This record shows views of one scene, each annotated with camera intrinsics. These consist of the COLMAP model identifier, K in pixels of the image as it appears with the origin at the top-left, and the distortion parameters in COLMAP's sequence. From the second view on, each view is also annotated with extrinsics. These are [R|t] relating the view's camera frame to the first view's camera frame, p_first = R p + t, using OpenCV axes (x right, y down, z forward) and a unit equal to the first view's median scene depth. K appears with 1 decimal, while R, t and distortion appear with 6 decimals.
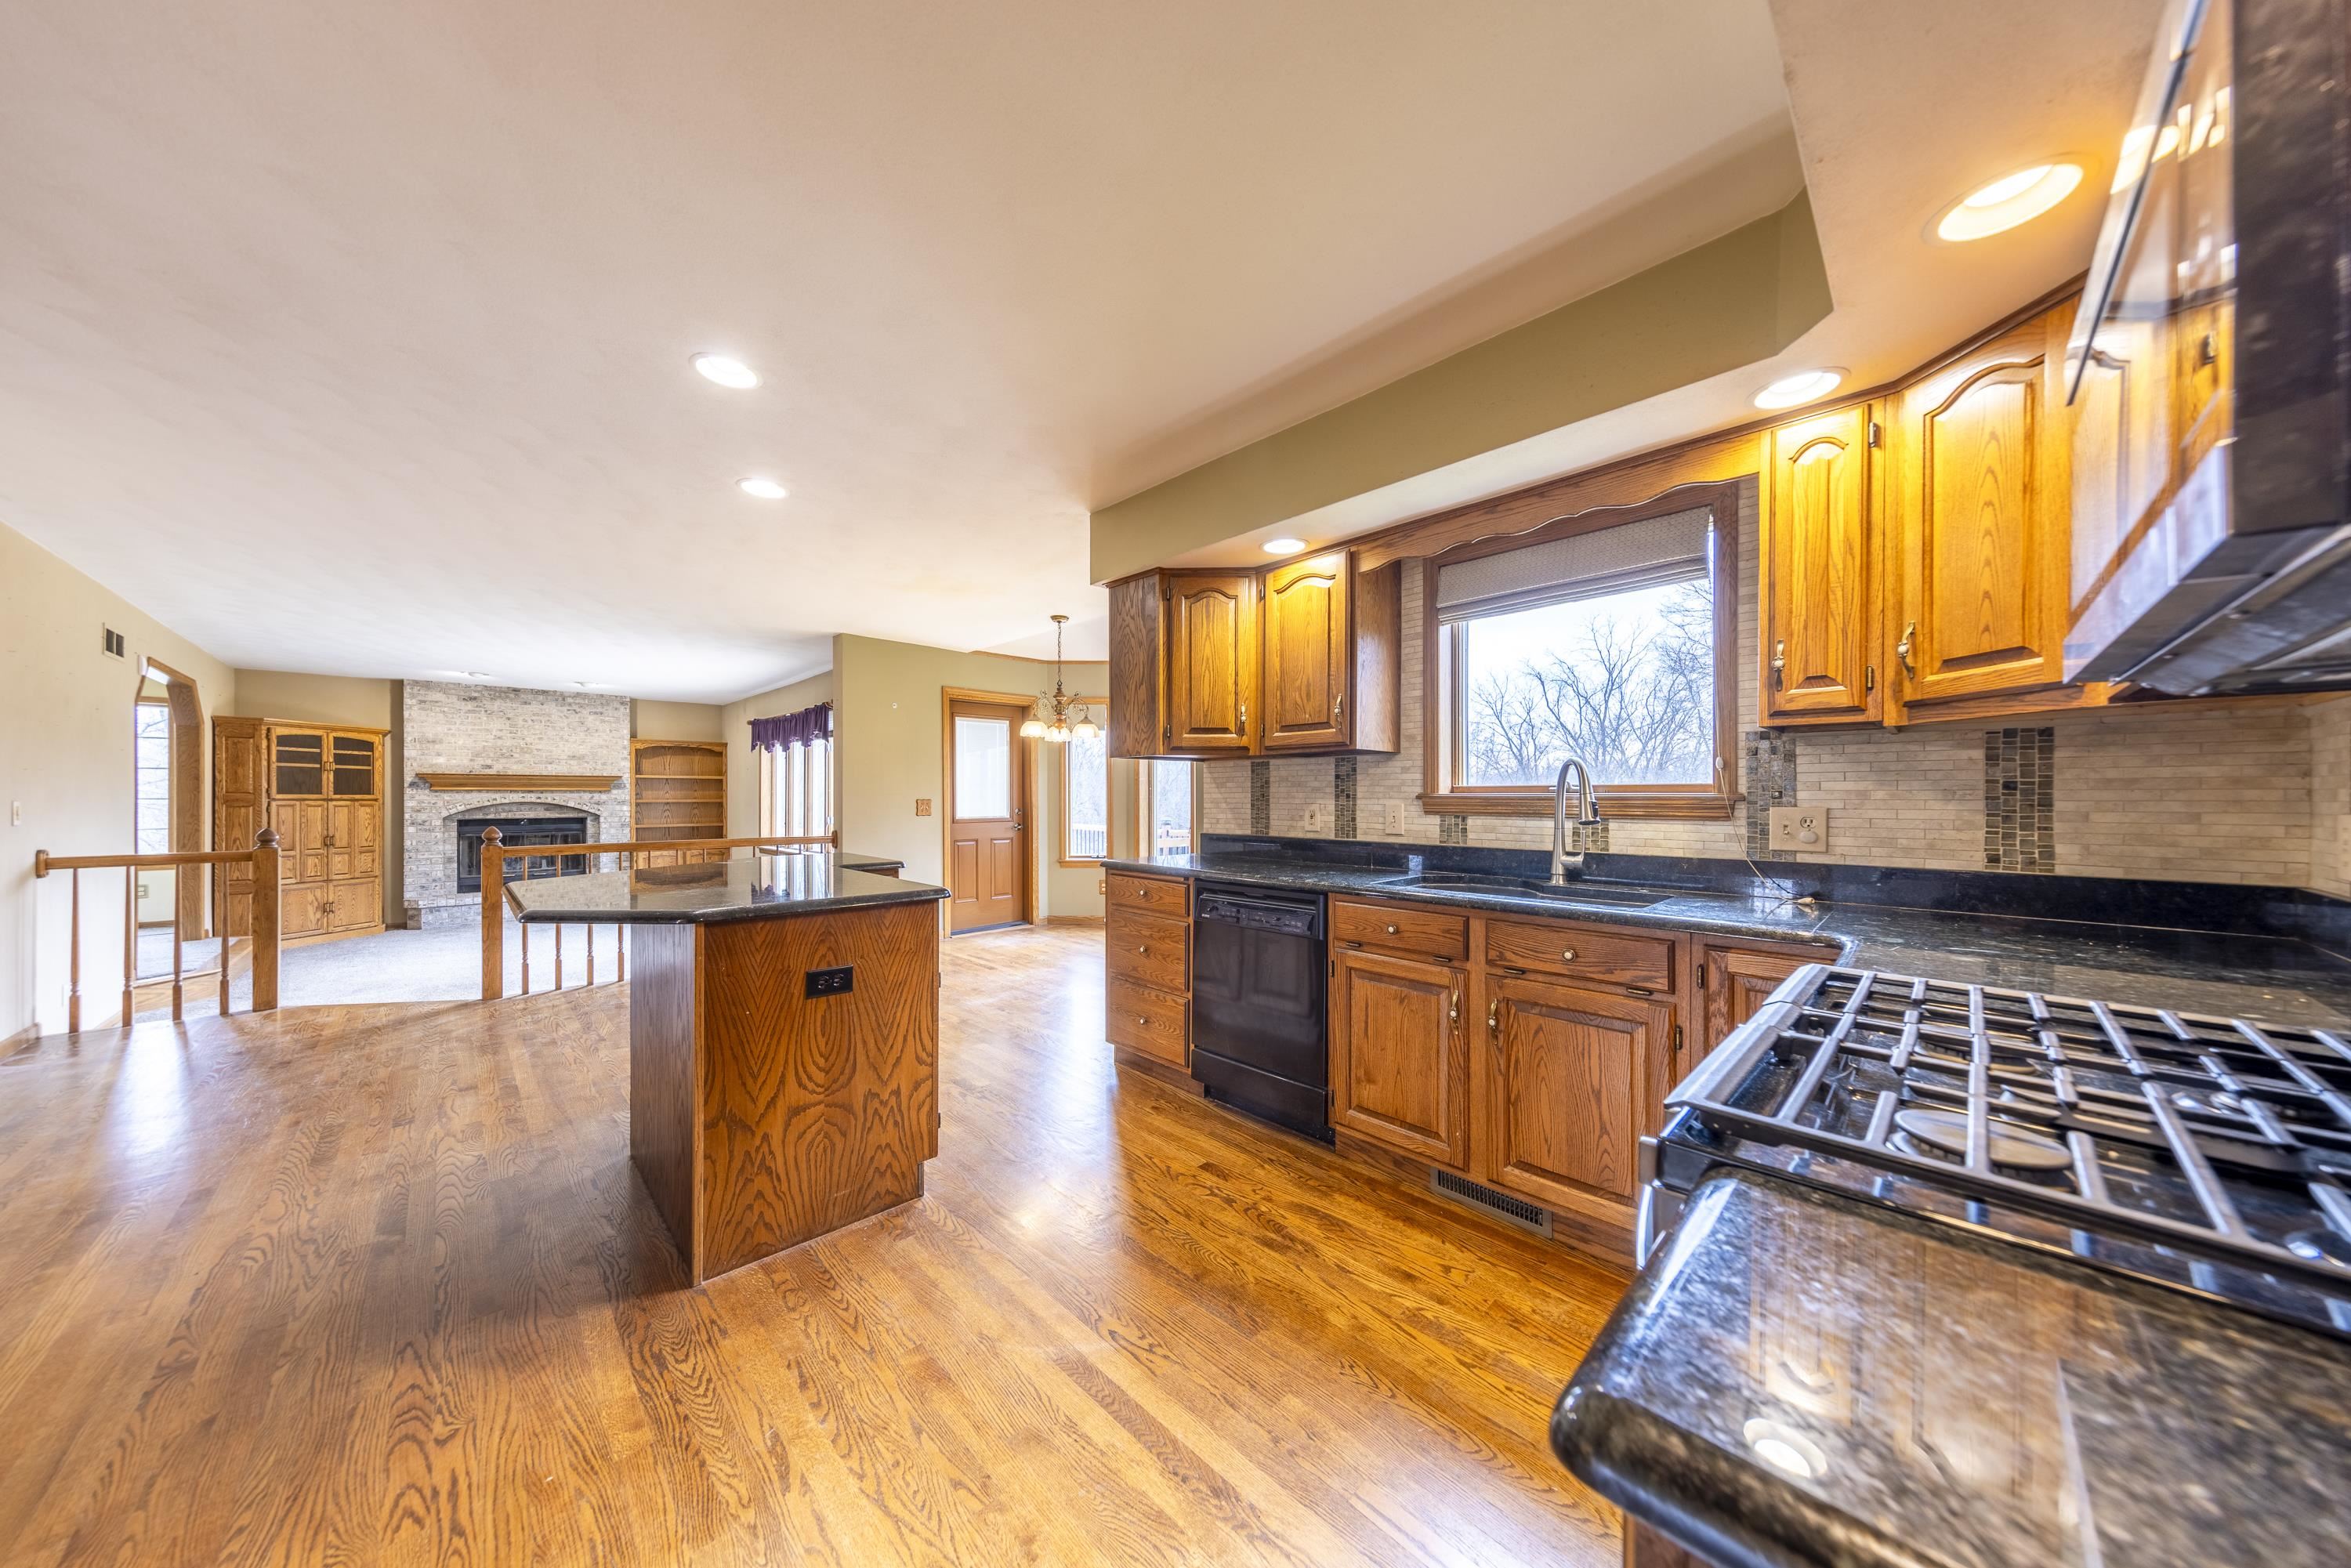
lens RADIAL K [[740.2, 0, 1178.6], [0, 740.2, 796.6], [0, 0, 1]] dist [0.004933, -0.000038]
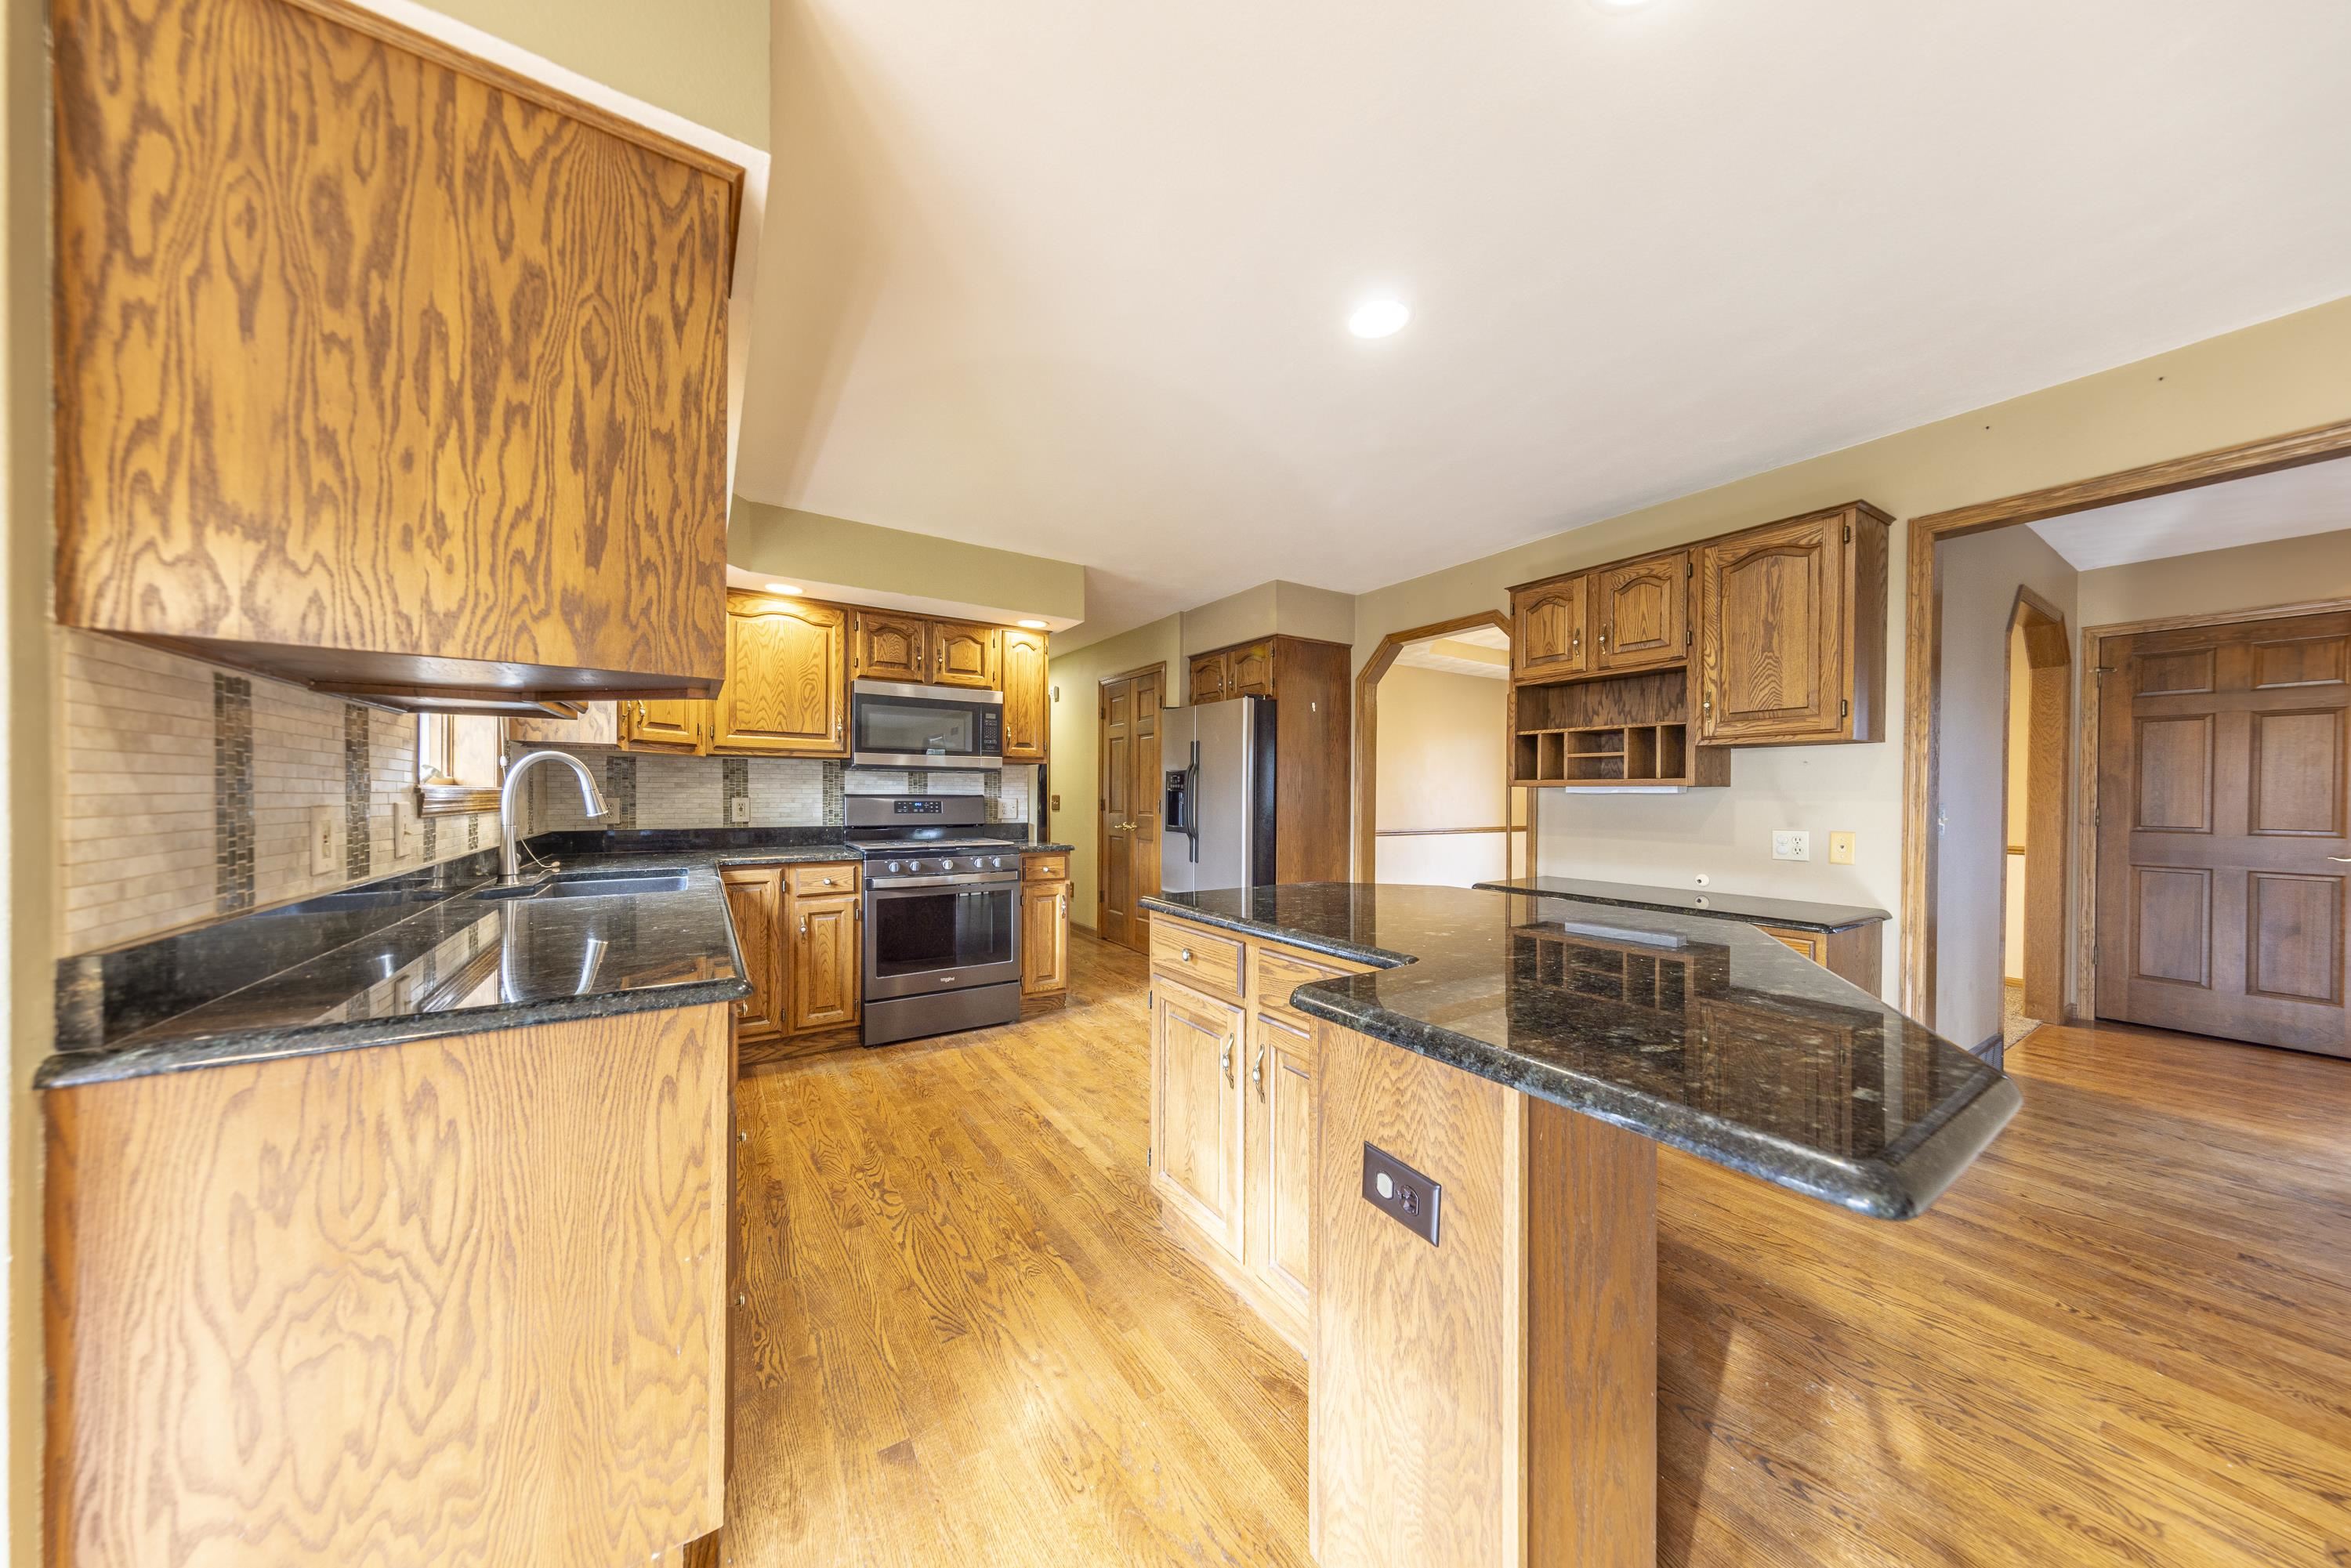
lens RADIAL K [[753.7, 0, 1167.7], [0, 753.7, 796.4], [0, 0, 1]] dist [0.005812, -0.000110]
pose [[-0.978042, -0.005182, 0.208344, -0.451114], [-0.004775, 0.999986, 0.002457, 0.000952], [-0.208354, 0.001409, -0.978053, 1.608888]]
